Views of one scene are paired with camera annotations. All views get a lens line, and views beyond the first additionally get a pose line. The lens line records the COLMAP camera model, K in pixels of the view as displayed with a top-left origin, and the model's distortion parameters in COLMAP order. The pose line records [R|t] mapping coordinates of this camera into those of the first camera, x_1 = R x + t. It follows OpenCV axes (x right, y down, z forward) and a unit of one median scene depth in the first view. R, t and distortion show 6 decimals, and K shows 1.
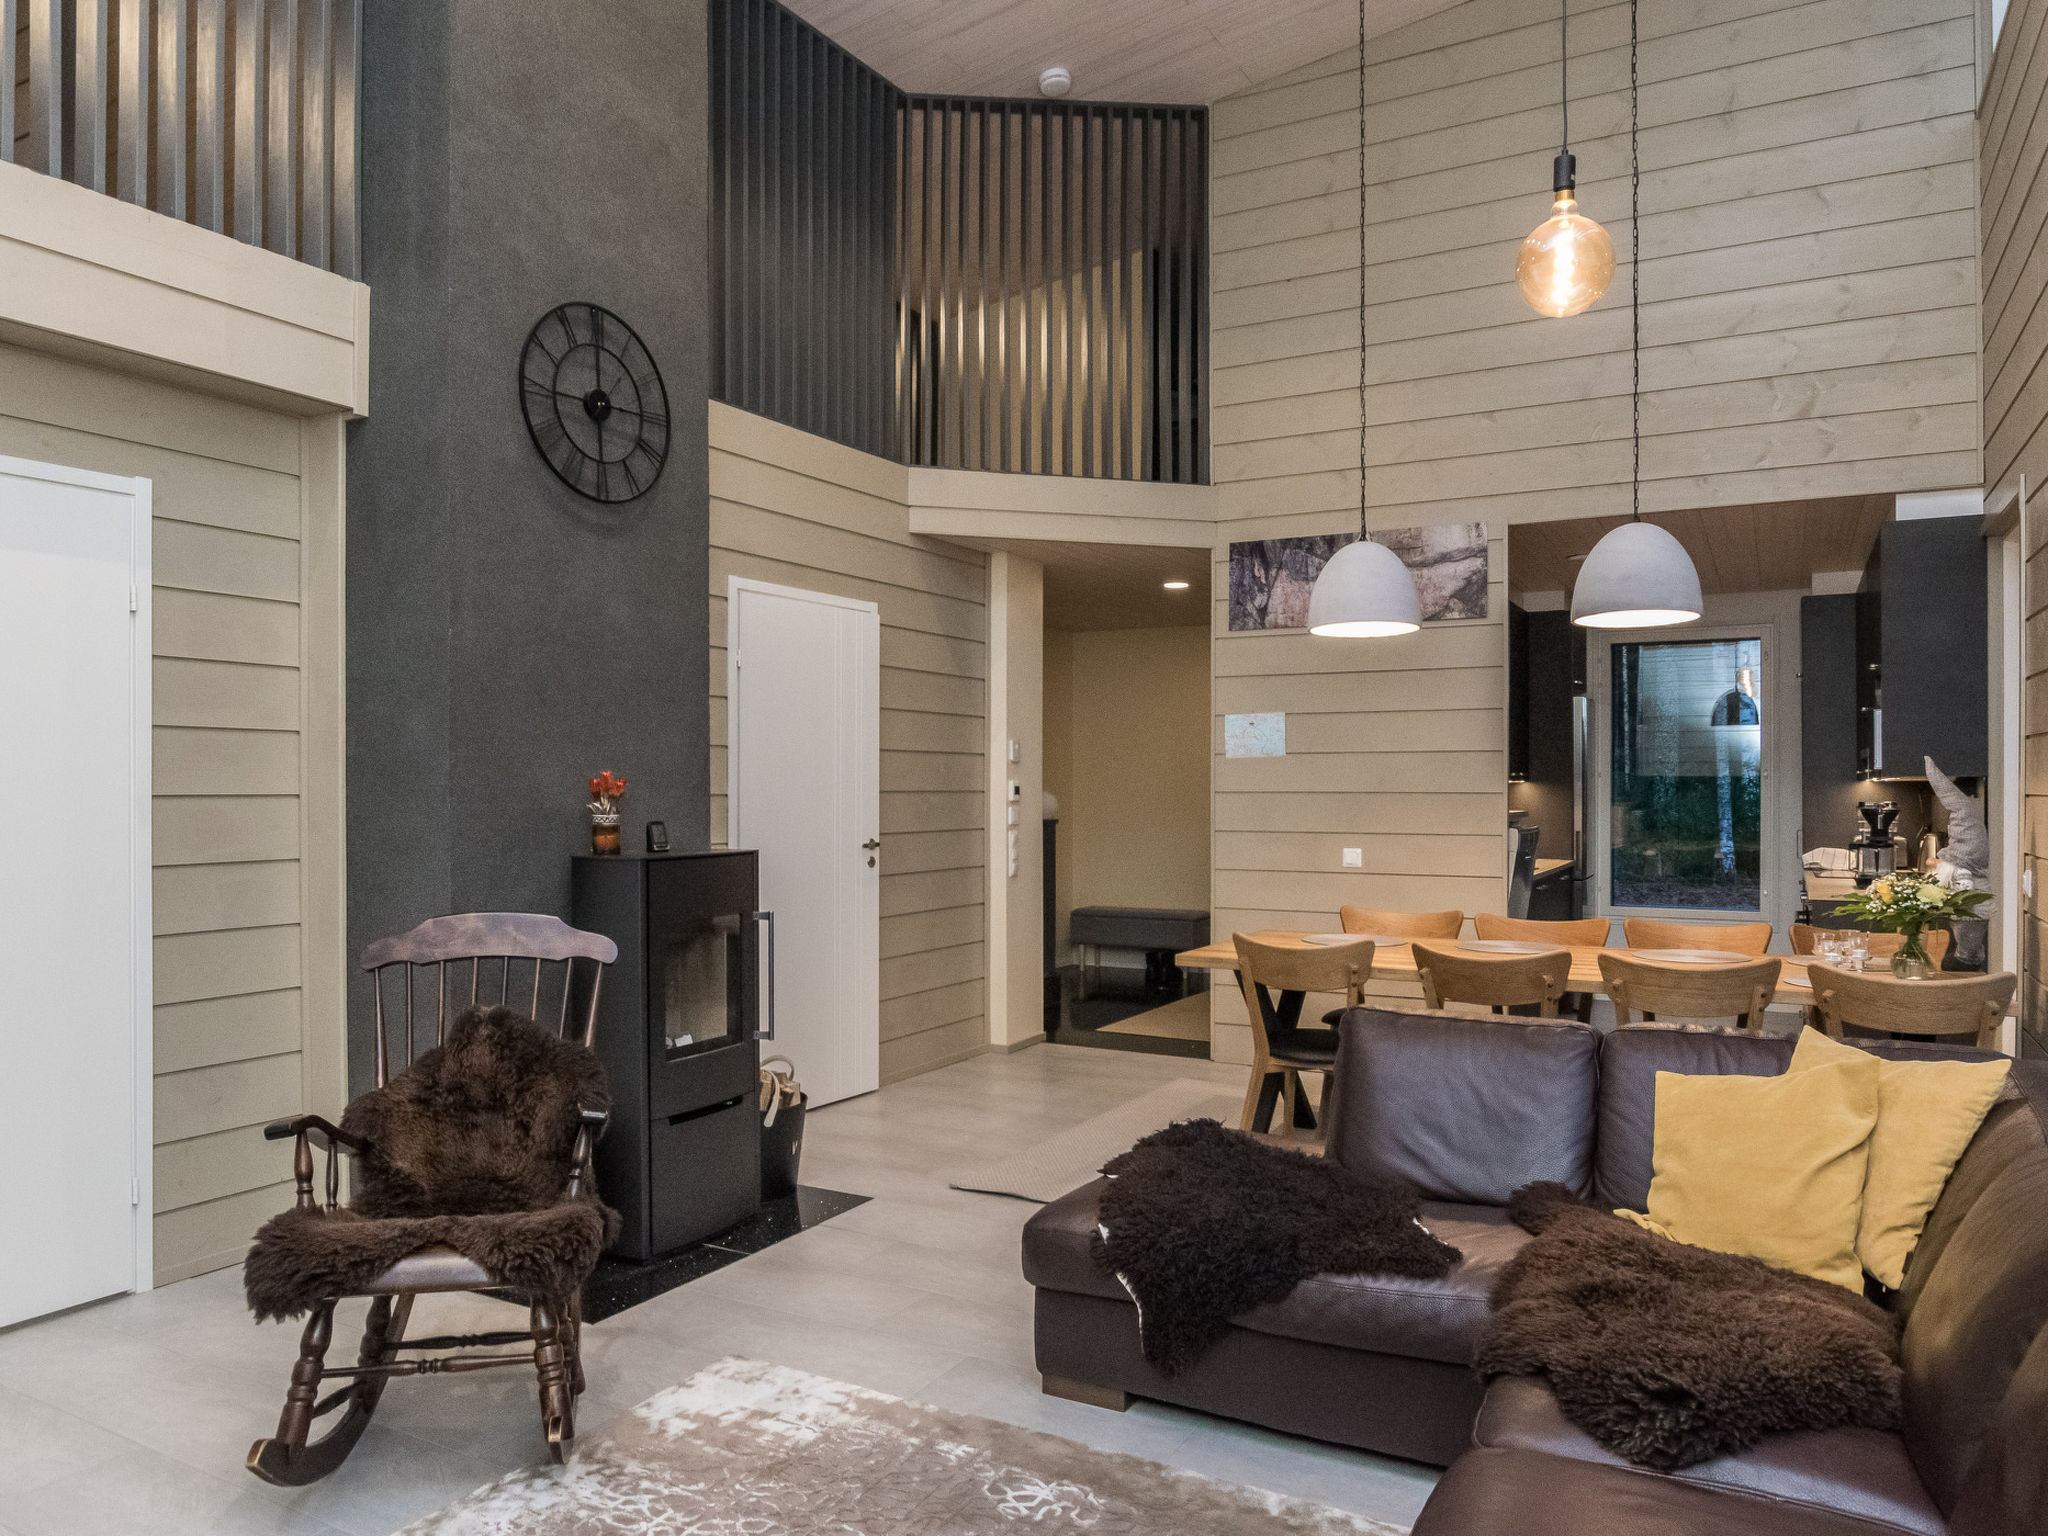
lens RADIAL K [[1402.8, 0, 1024.0], [0, 1402.8, 768.0], [0, 0, 1]] dist [-0.009645, -0.002366]
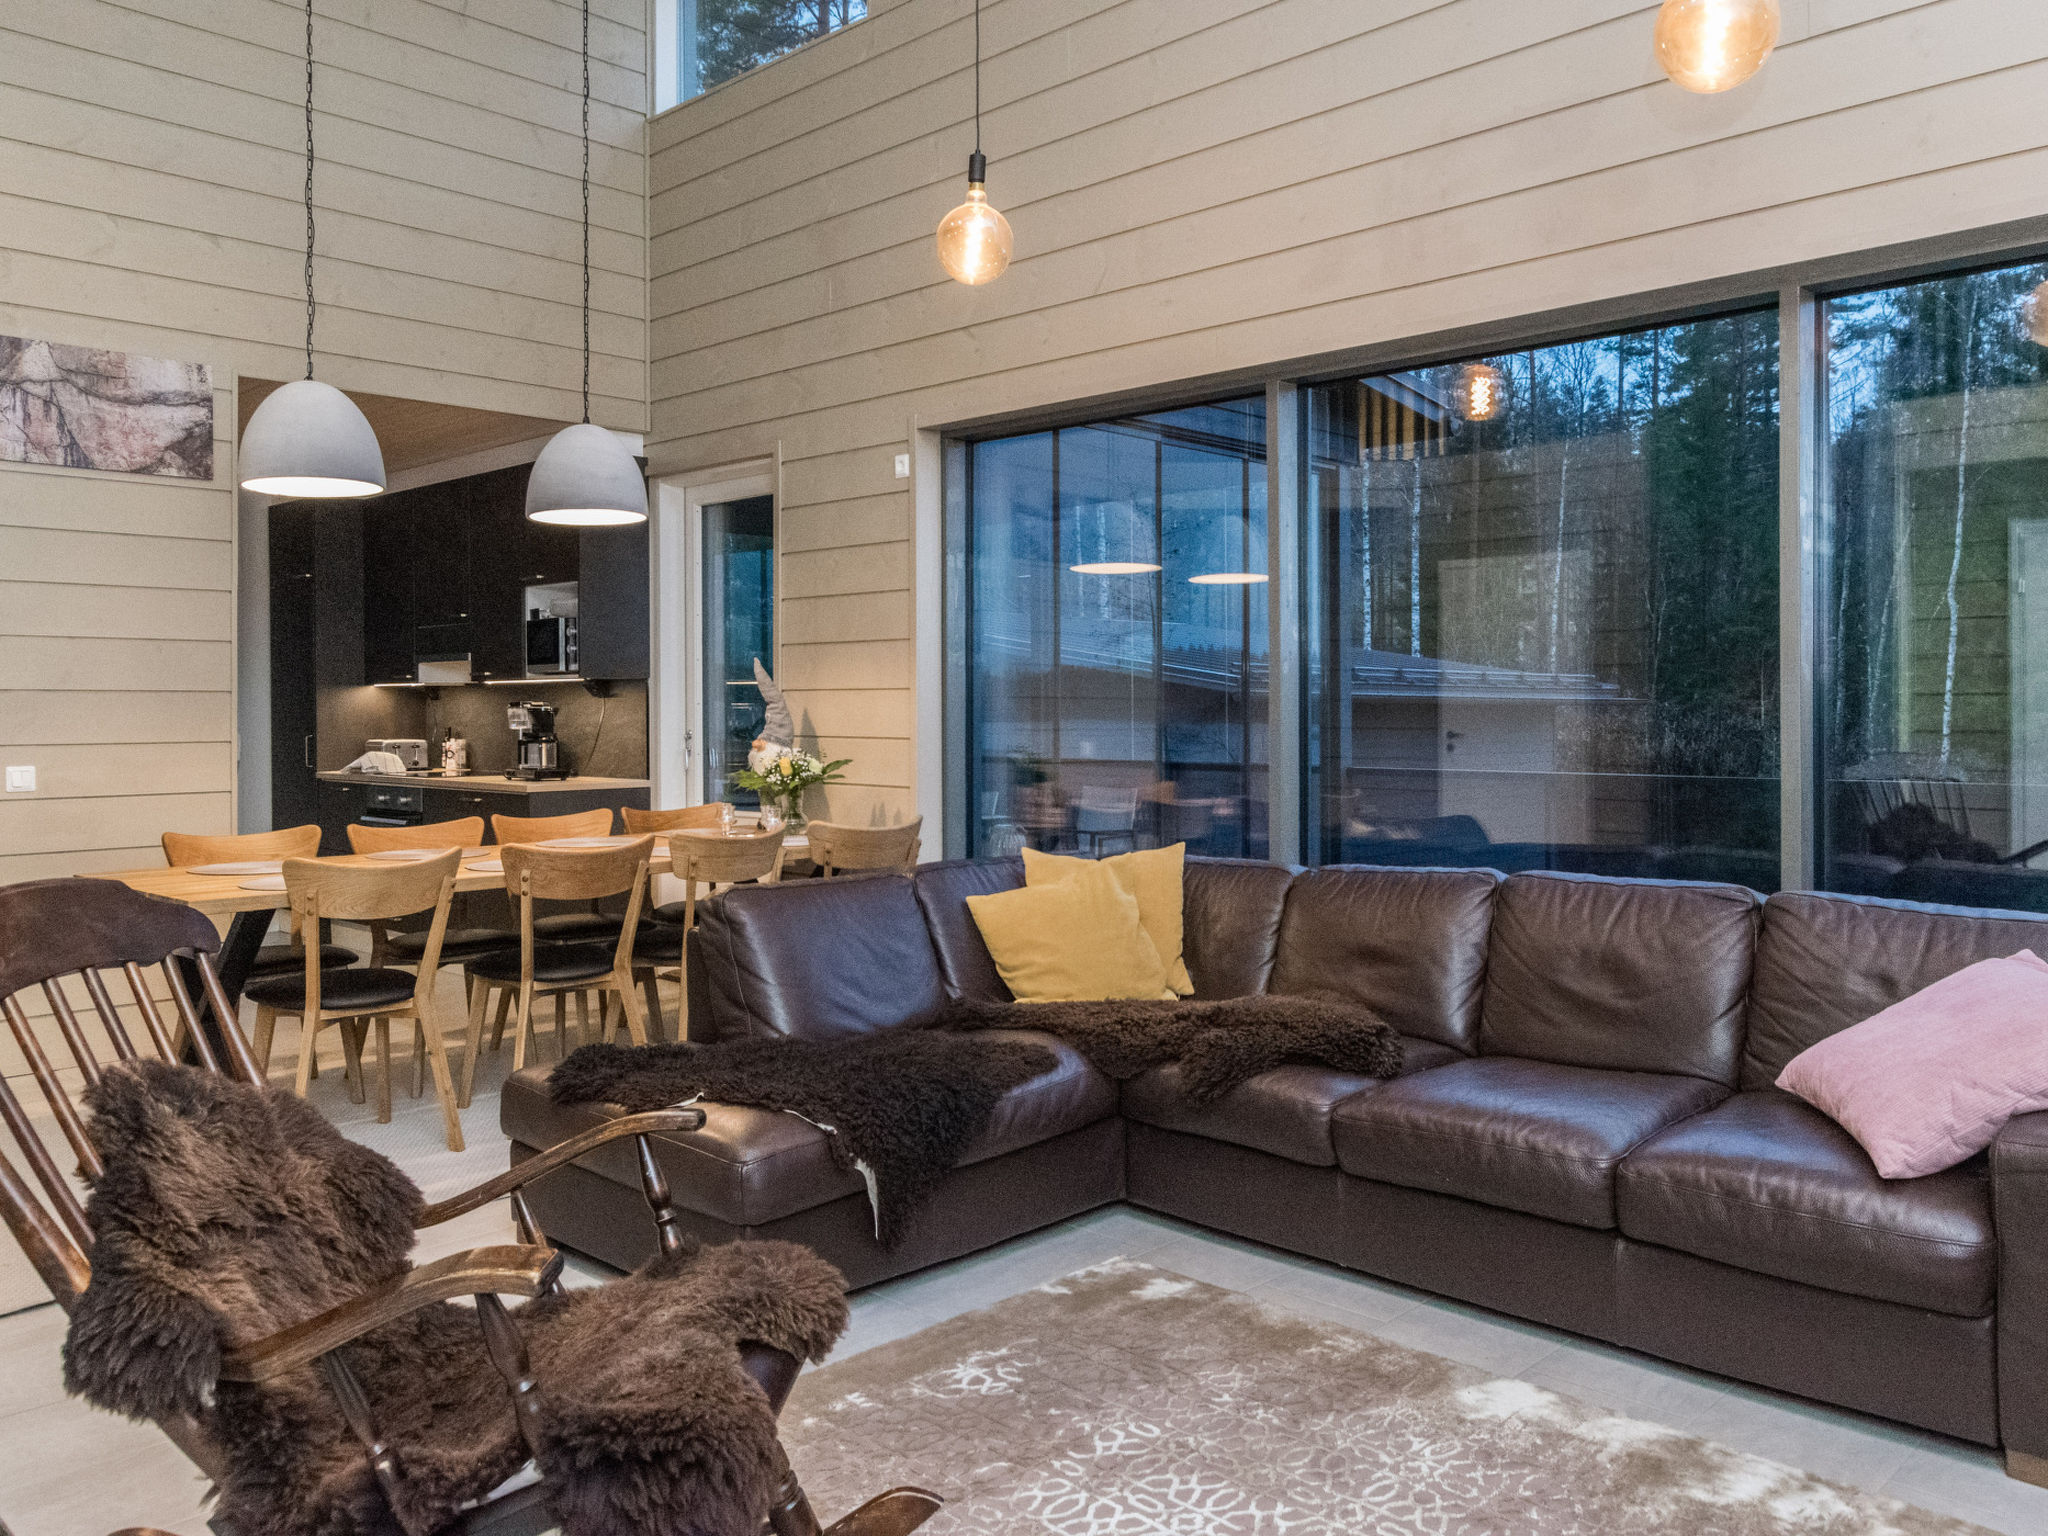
lens RADIAL K [[1547.4, 0, 1026.6], [0, 1547.4, 710.2], [0, 0, 1]] dist [0.004685, -0.007171]
pose [[0.251881, -0.003789, 0.967751, -0.439518], [-0.009492, 0.999935, 0.006385, 0.018684], [-0.967712, -0.010794, 0.251829, 0.294703]]
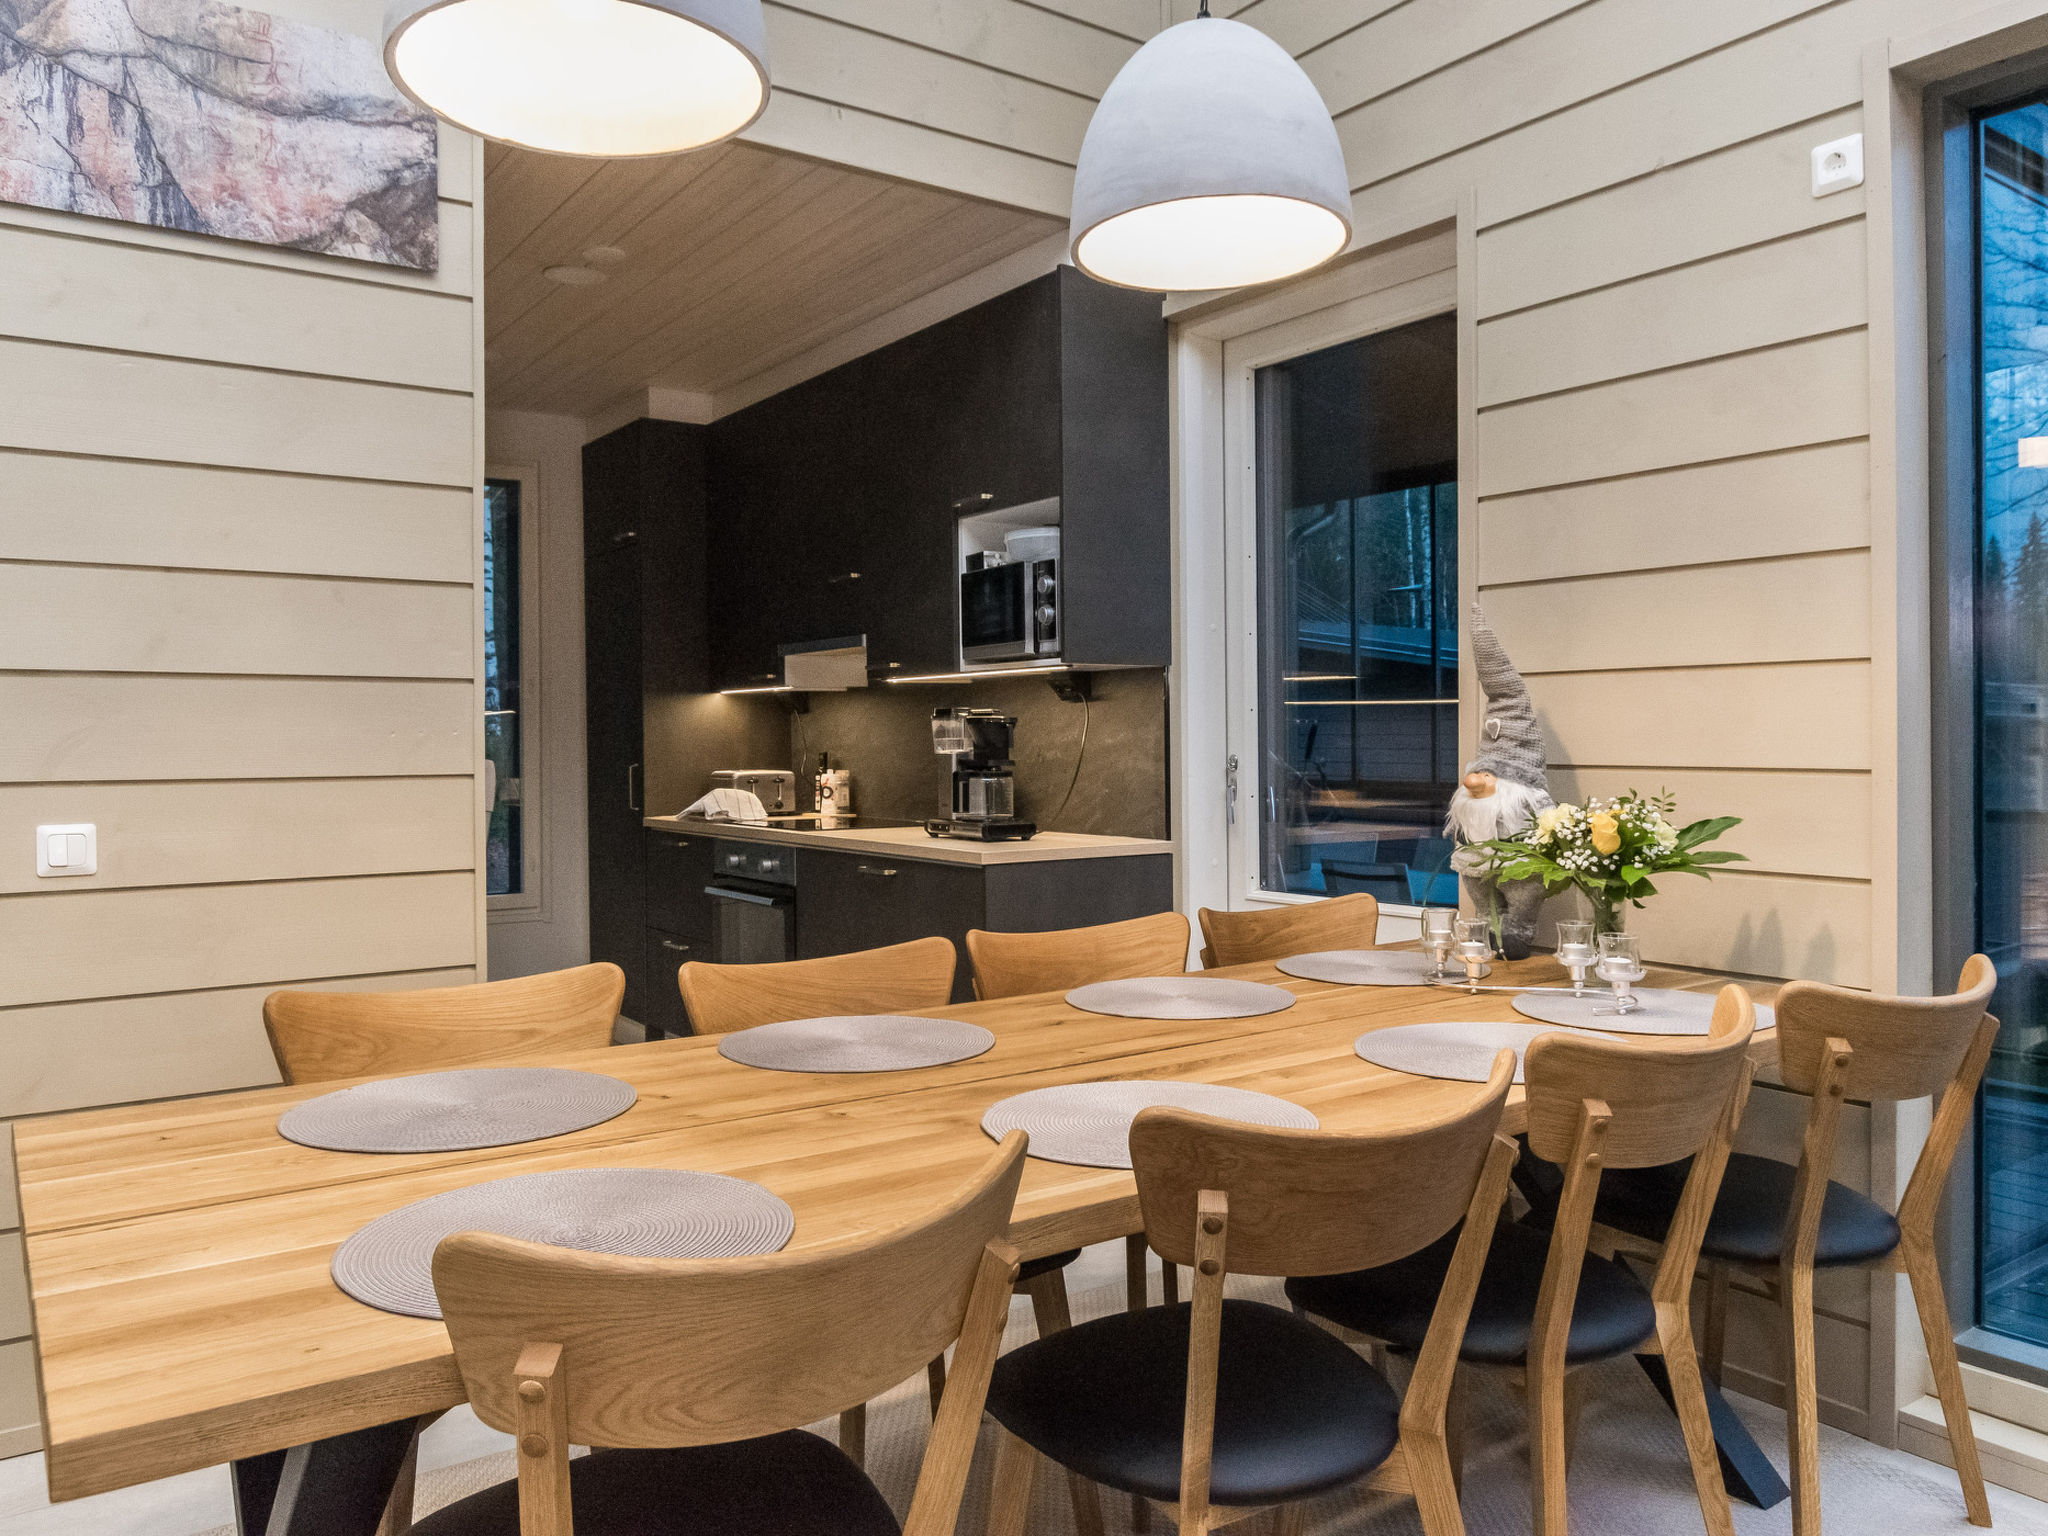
lens RADIAL K [[1485.6, 0, 1024.0], [0, 1485.6, 768.0], [0, 0, 1]] dist [-0.008866, -0.007085]
pose [[0.431549, -0.020390, 0.901859, -0.009330], [-0.005969, 0.999658, 0.025457, 0.032854], [-0.902070, -0.016369, 0.431280, 0.631175]]
